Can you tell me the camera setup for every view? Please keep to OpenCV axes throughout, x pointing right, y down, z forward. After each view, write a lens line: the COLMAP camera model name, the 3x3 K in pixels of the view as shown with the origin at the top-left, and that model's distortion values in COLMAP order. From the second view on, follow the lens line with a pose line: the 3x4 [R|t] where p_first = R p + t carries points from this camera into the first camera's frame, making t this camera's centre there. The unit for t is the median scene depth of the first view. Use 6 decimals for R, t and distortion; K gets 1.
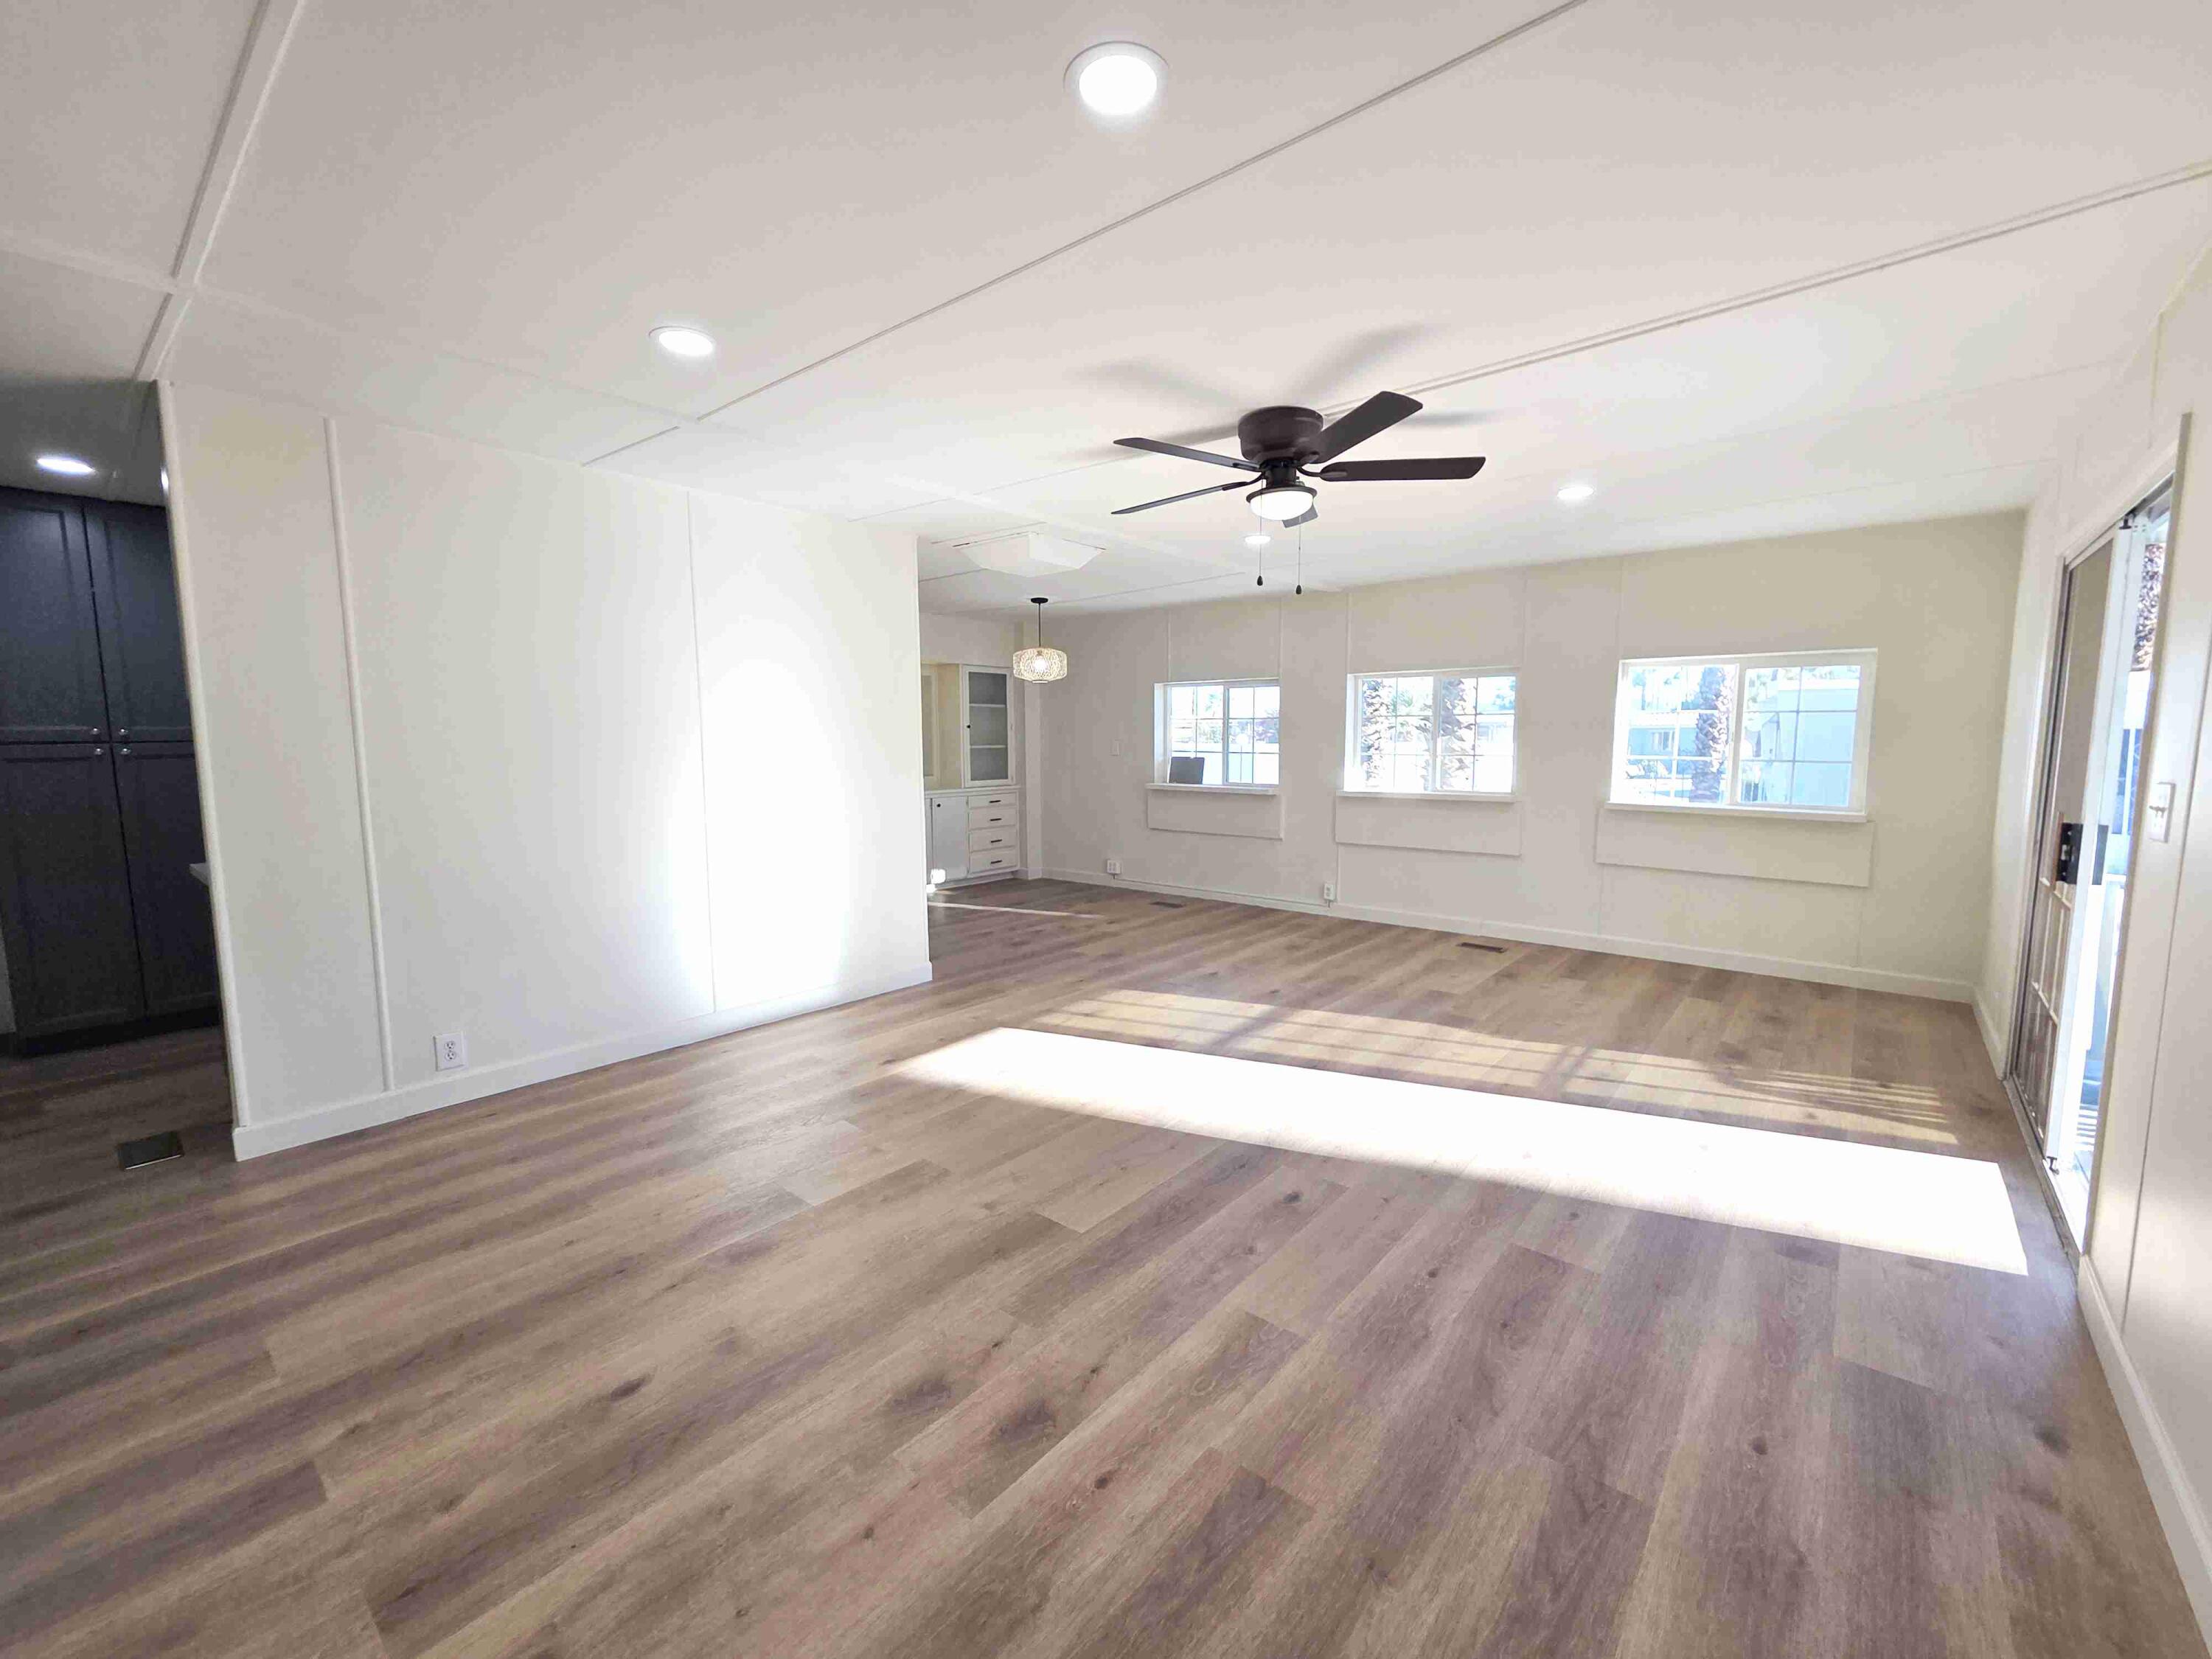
lens RADIAL K [[904.7, 0, 1106.0], [0, 904.7, 829.5], [0, 0, 1]] dist [0.012580, -0.000227]
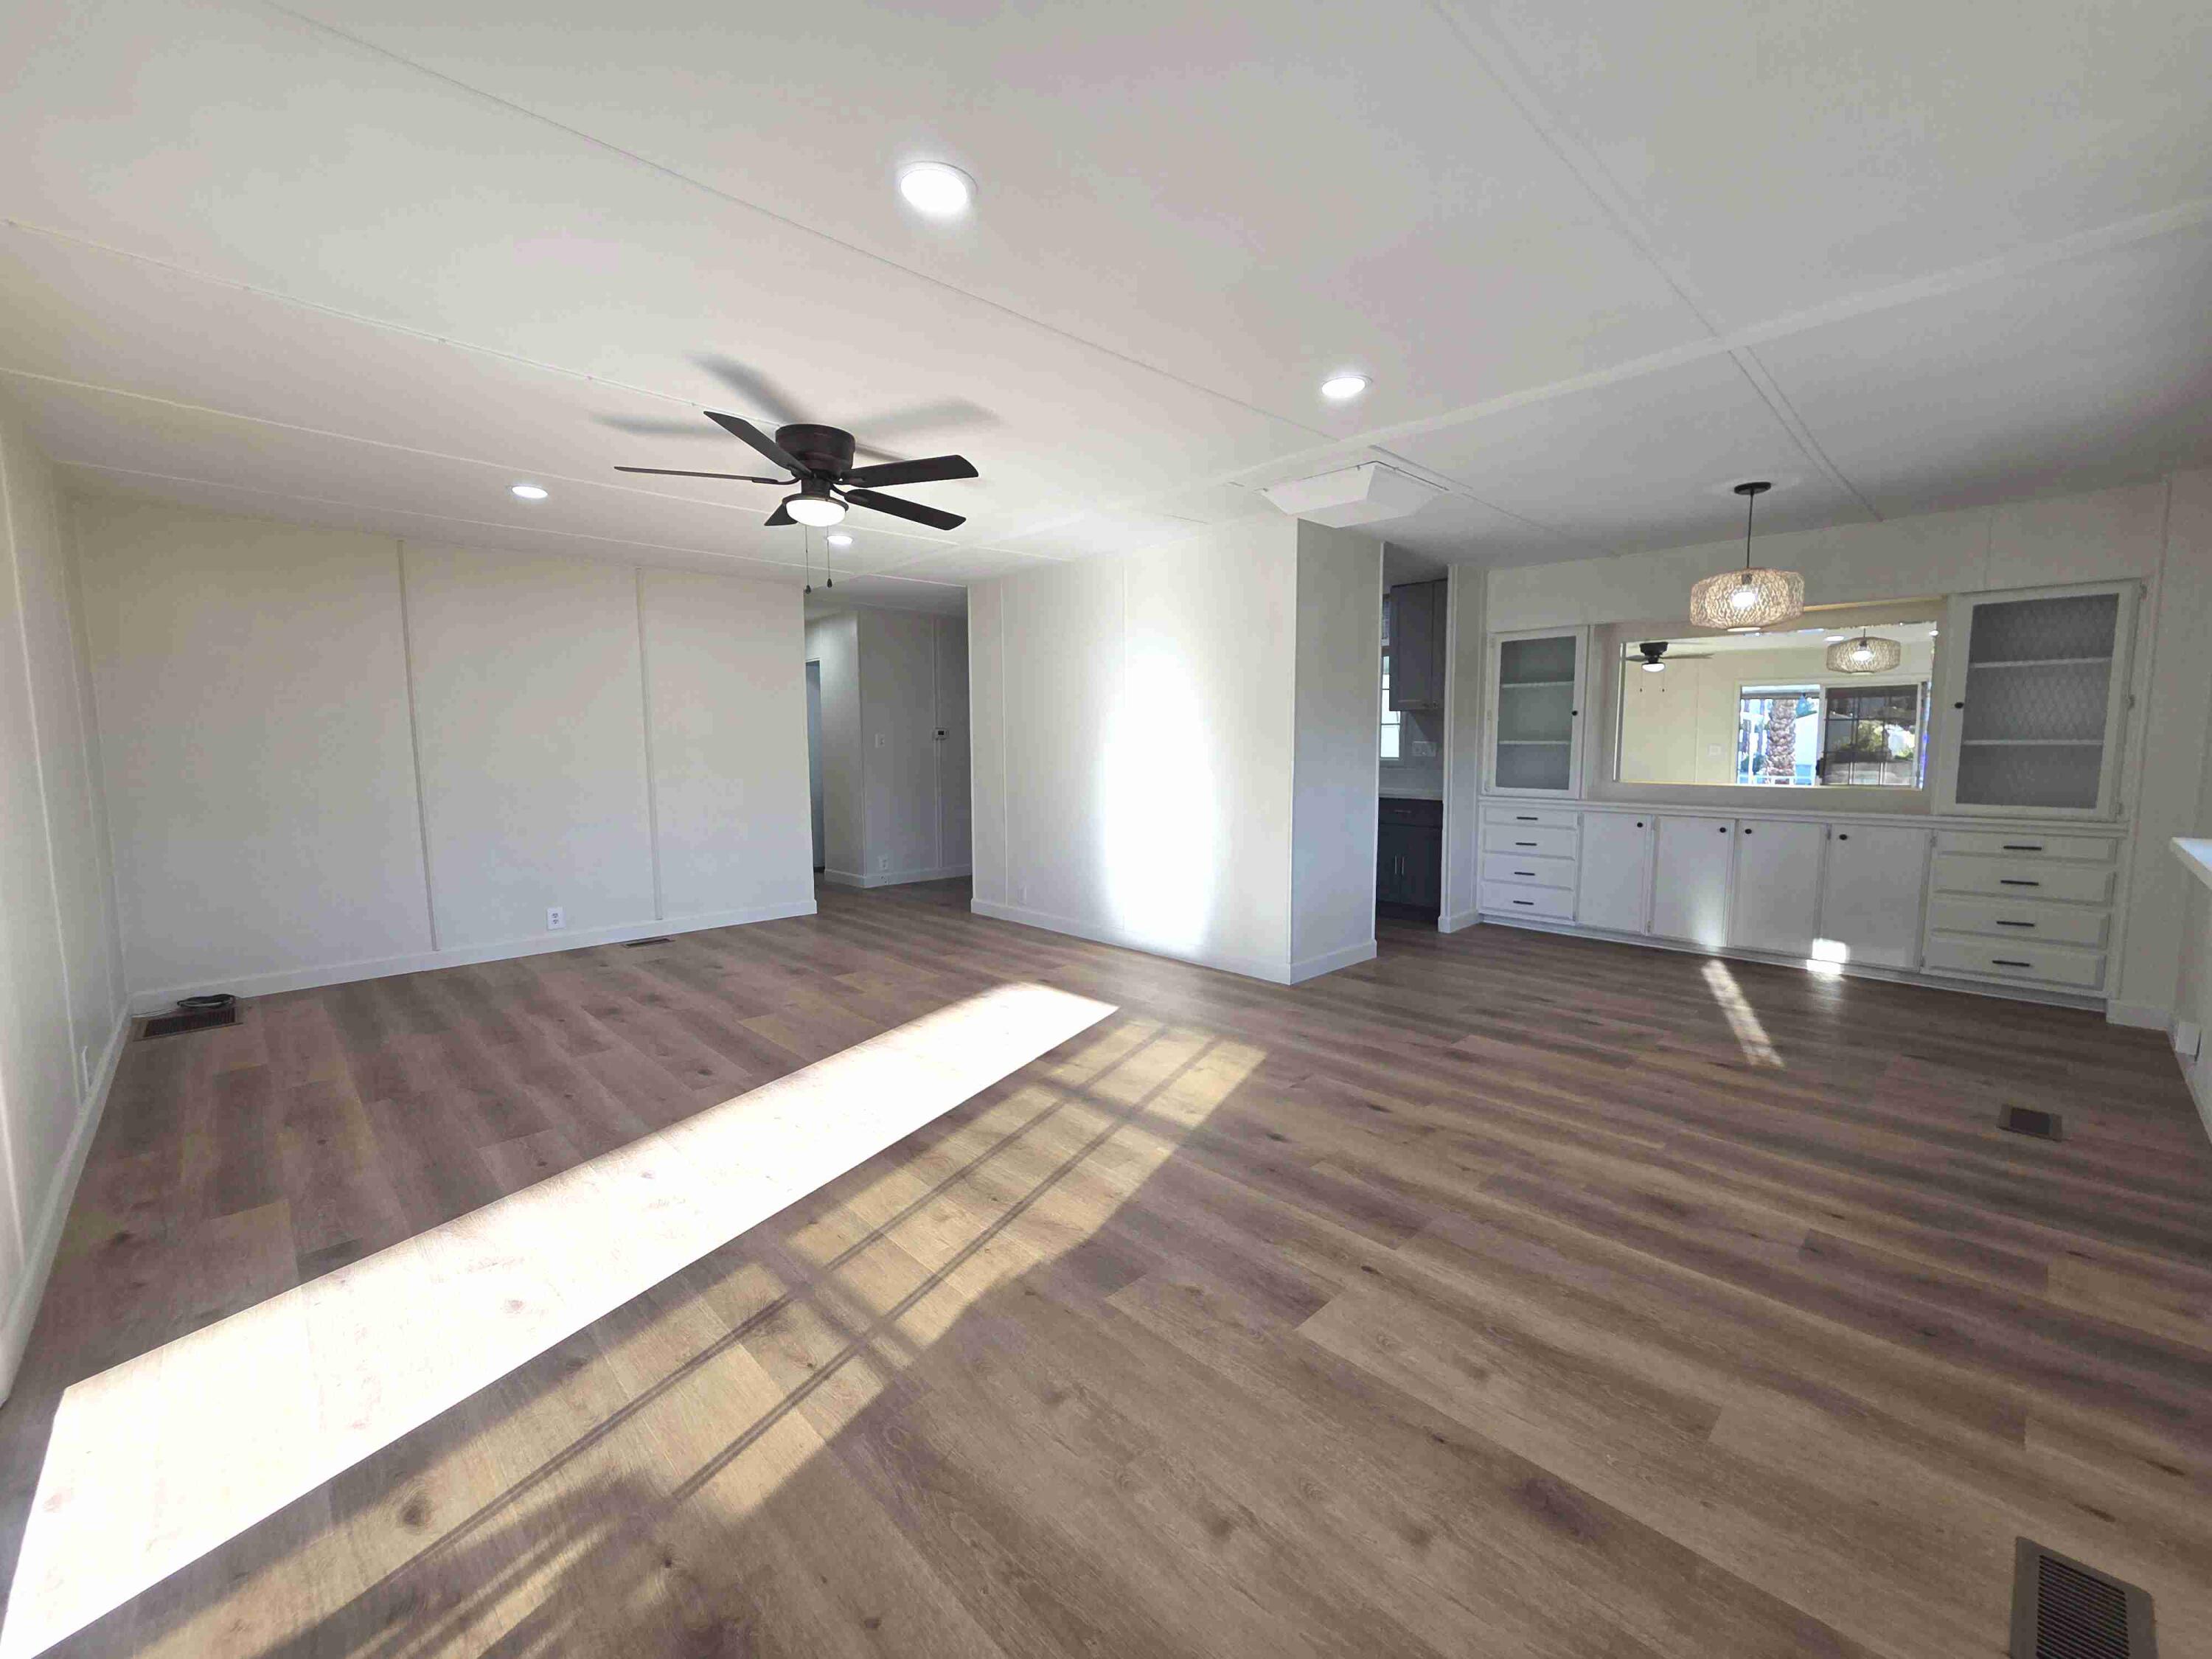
lens RADIAL K [[904.7, 0, 1106.0], [0, 904.7, 829.5], [0, 0, 1]] dist [0.012580, -0.000227]
pose [[-0.106989, 0.101668, -0.989049, 1.024475], [-0.094739, 0.989190, 0.111930, -0.113780], [0.989736, 0.105677, -0.096200, 1.194322]]
